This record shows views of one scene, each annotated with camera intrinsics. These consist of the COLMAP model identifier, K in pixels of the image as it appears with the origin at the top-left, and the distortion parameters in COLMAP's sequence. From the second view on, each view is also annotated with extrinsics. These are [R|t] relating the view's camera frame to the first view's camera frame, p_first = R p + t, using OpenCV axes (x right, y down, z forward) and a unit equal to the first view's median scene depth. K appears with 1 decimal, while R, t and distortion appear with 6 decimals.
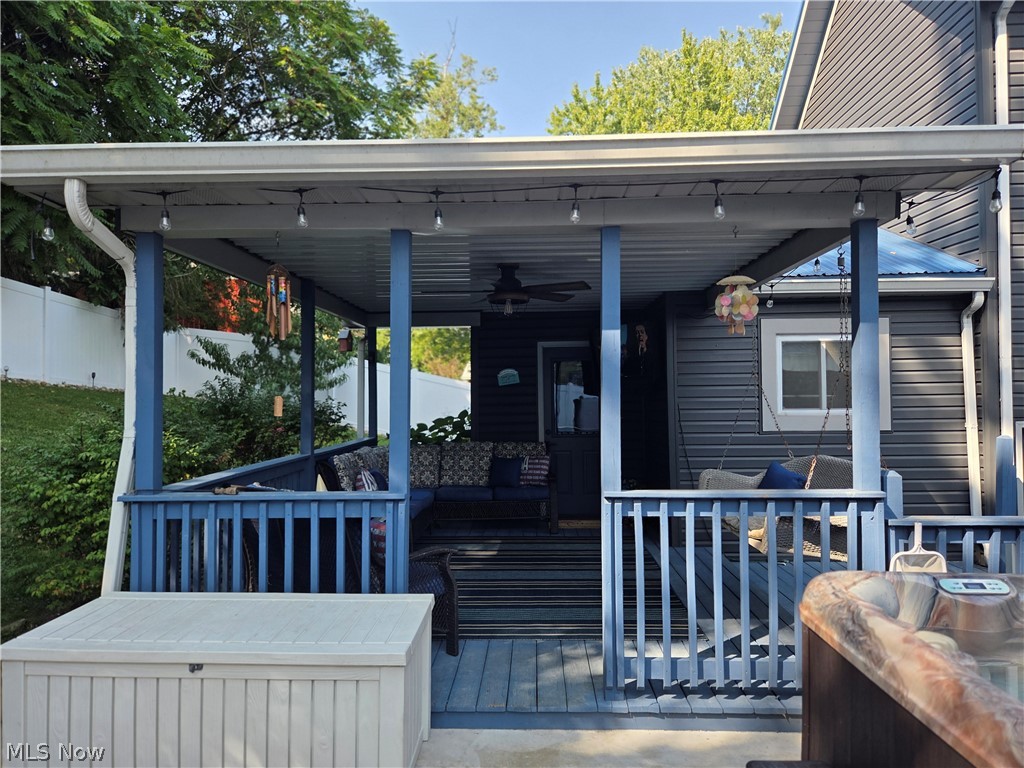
lens RADIAL K [[698.9, 0, 512.0], [0, 698.9, 384.0], [0, 0, 1]] dist [0.017986, -0.000664]
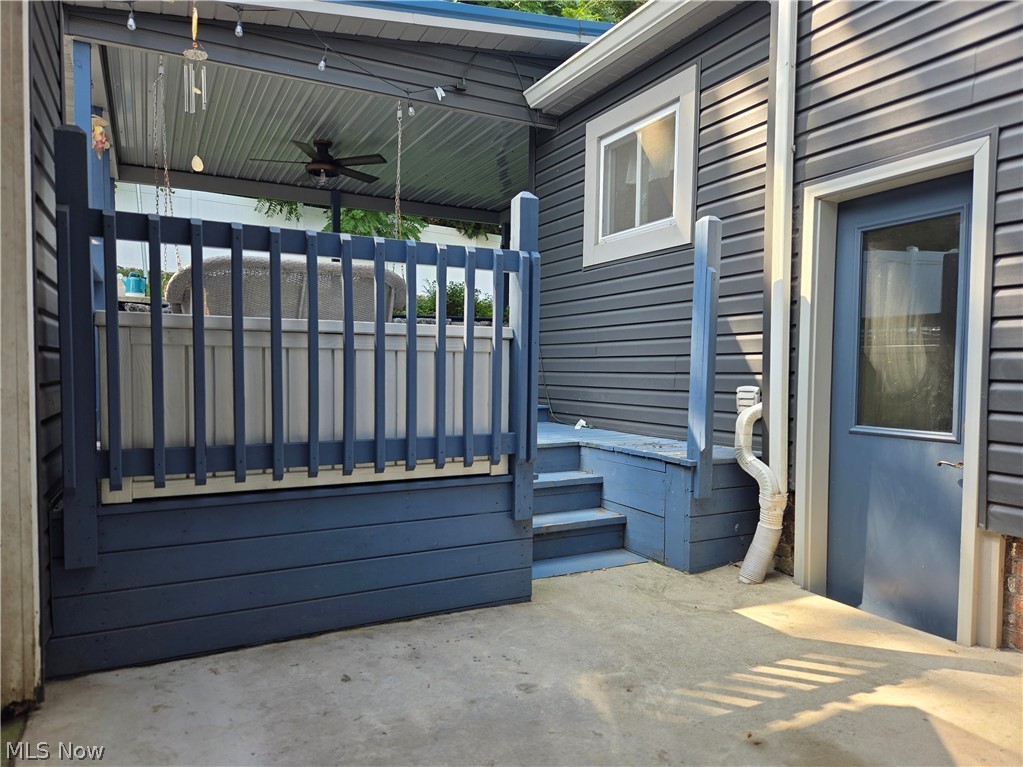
lens RADIAL K [[698.2, 0, 511.5], [0, 698.2, 383.5], [0, 0, 1]] dist [0.017986, -0.000664]
pose [[0.491530, 0.028290, -0.870401, 1.004600], [0.004275, 0.999382, 0.034896, 0.169641], [0.870850, -0.020873, 0.491106, 0.536432]]
